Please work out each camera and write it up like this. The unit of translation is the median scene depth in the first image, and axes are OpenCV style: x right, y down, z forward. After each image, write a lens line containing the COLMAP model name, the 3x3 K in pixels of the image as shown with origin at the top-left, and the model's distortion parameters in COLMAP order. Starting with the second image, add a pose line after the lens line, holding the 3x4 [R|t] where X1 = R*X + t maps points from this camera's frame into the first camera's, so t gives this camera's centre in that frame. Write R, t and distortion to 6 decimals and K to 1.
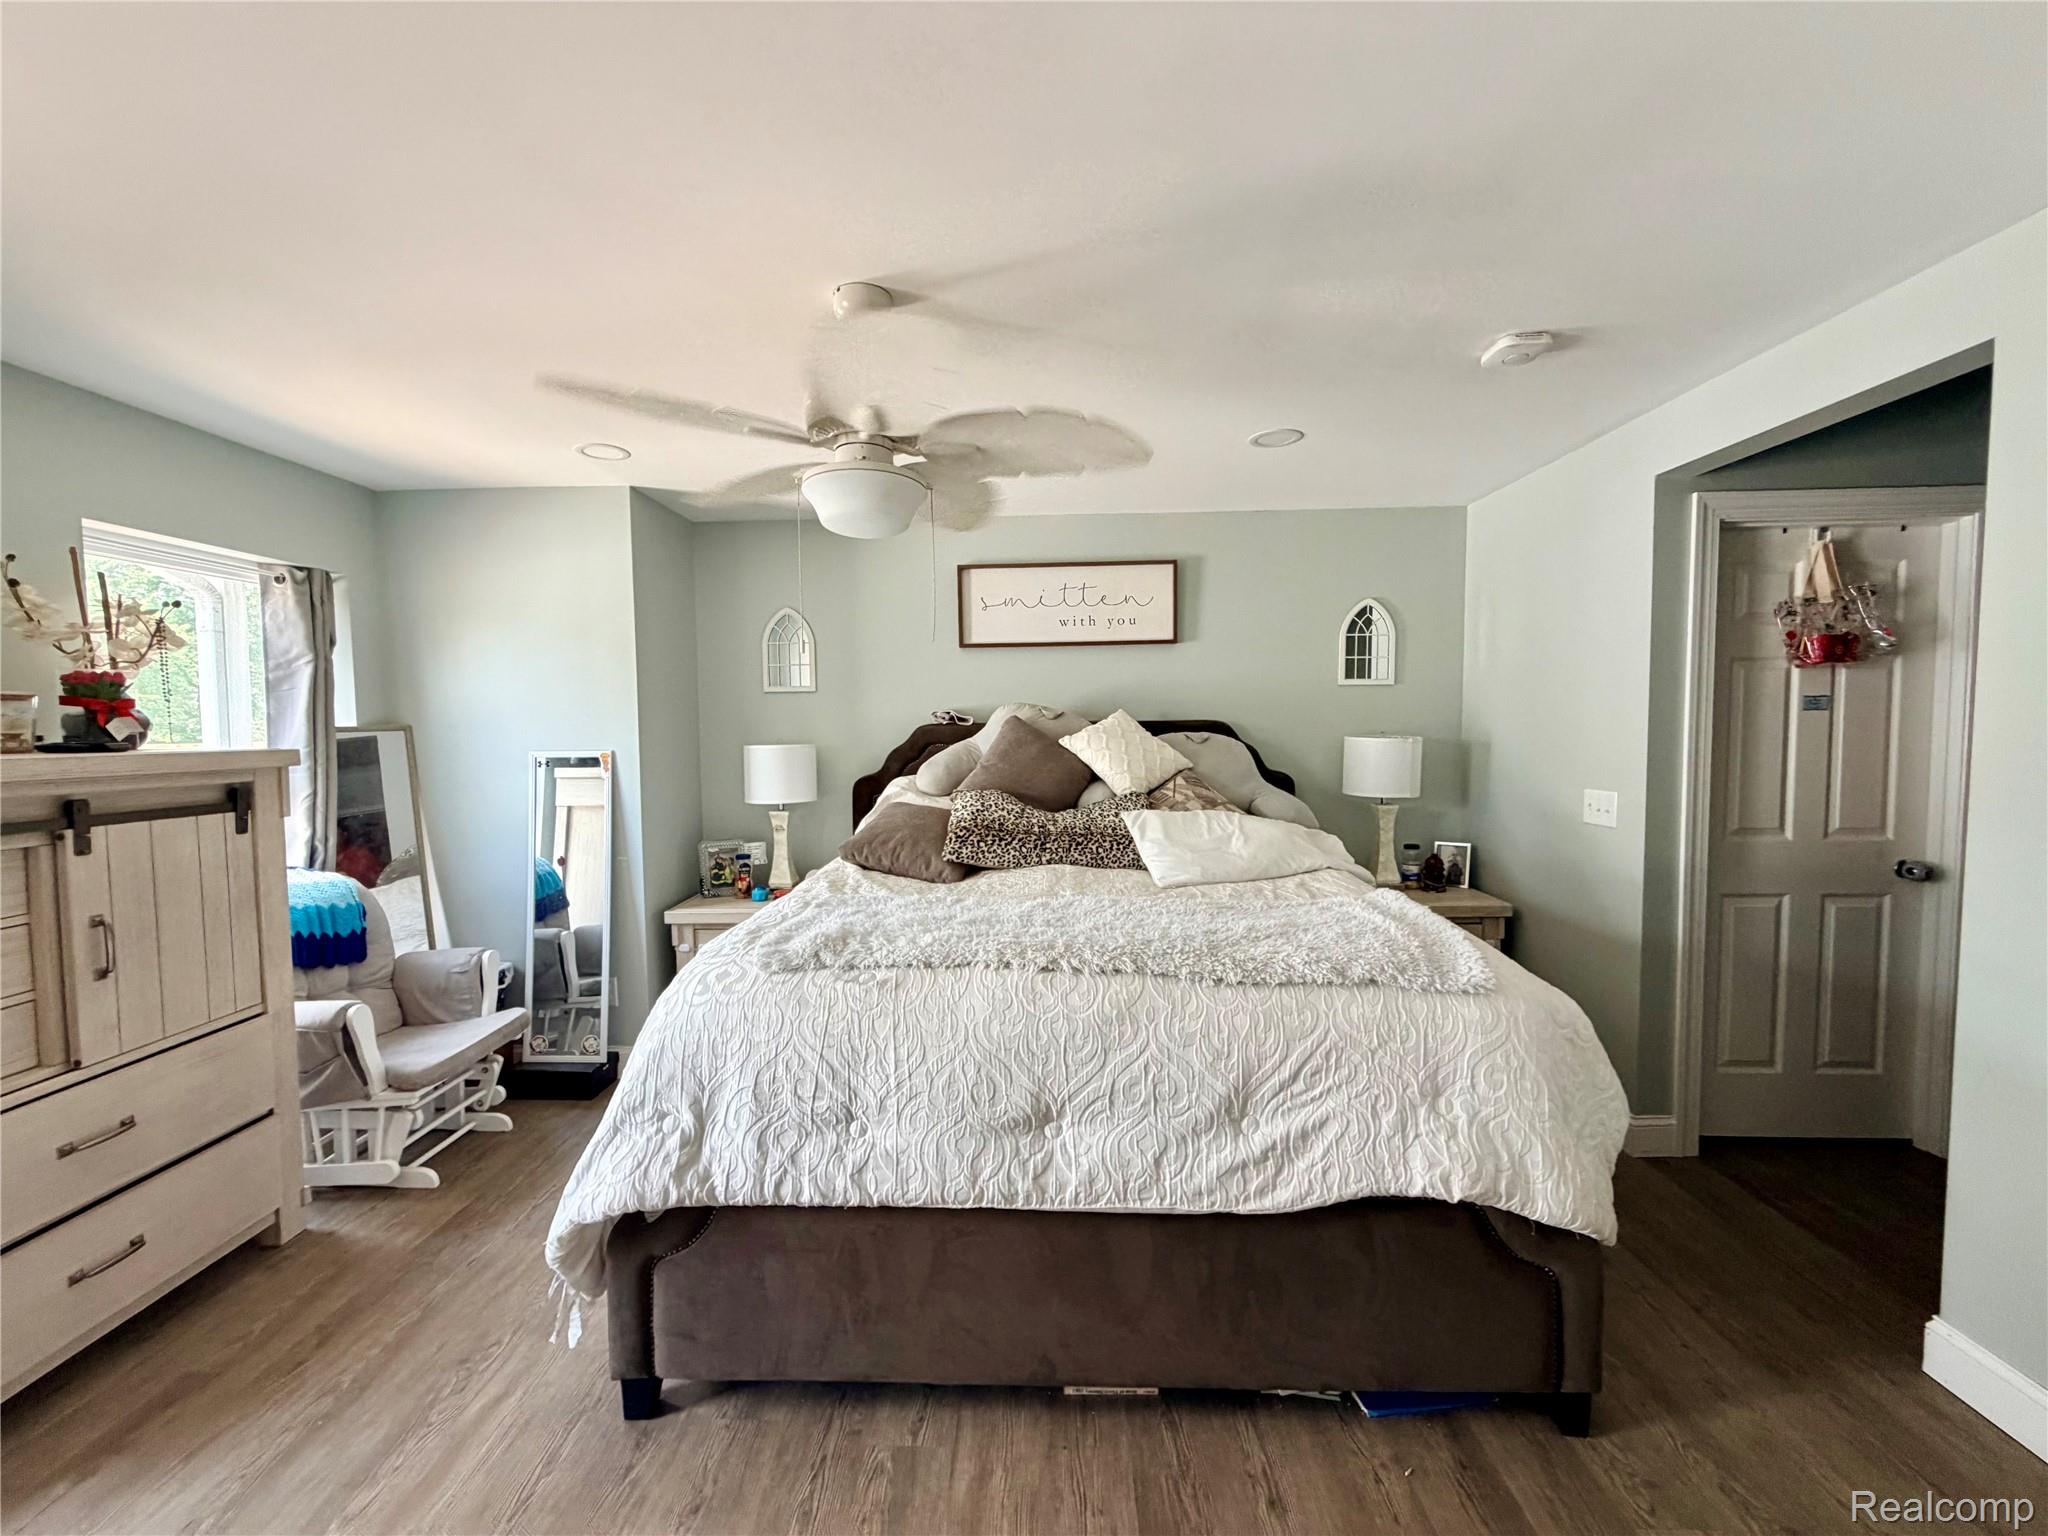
lens RADIAL K [[816.0, 0, 1018.6], [0, 816.0, 768.8], [0, 0, 1]] dist [0.001395, -0.000548]
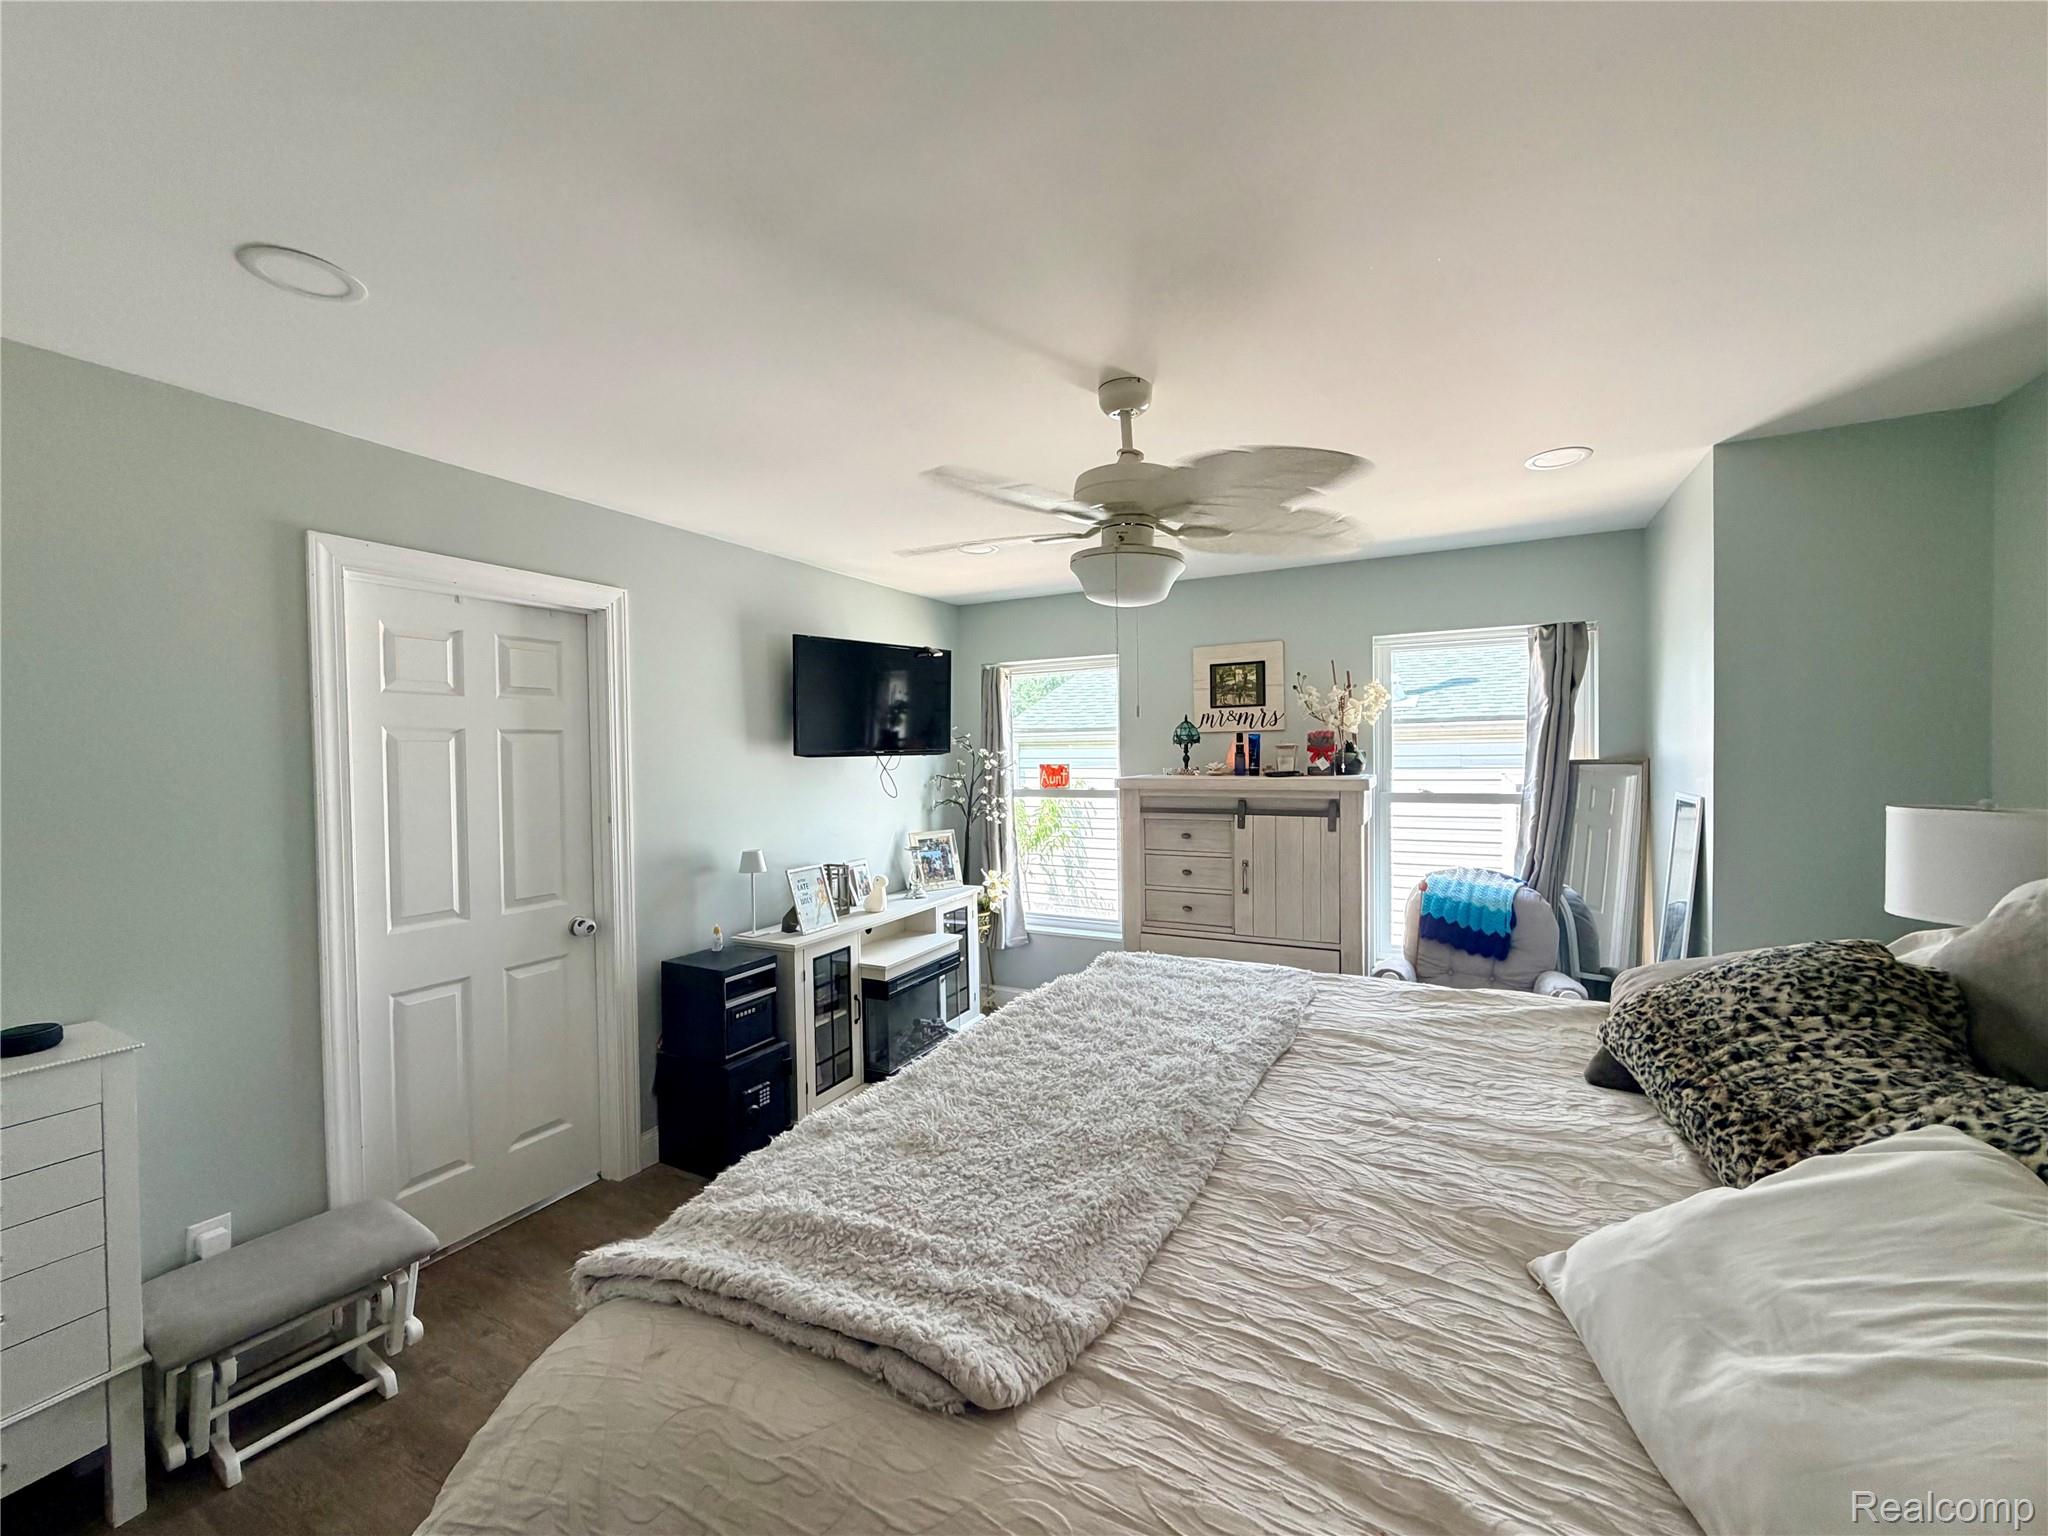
lens RADIAL K [[816.0, 0, 1018.6], [0, 816.0, 768.8], [0, 0, 1]] dist [0.001395, -0.000548]
pose [[-0.424905, 0.033744, -0.904609, 0.565609], [-0.032039, 0.998118, 0.052280, -0.081749], [0.904671, 0.051197, -0.423024, 0.876626]]
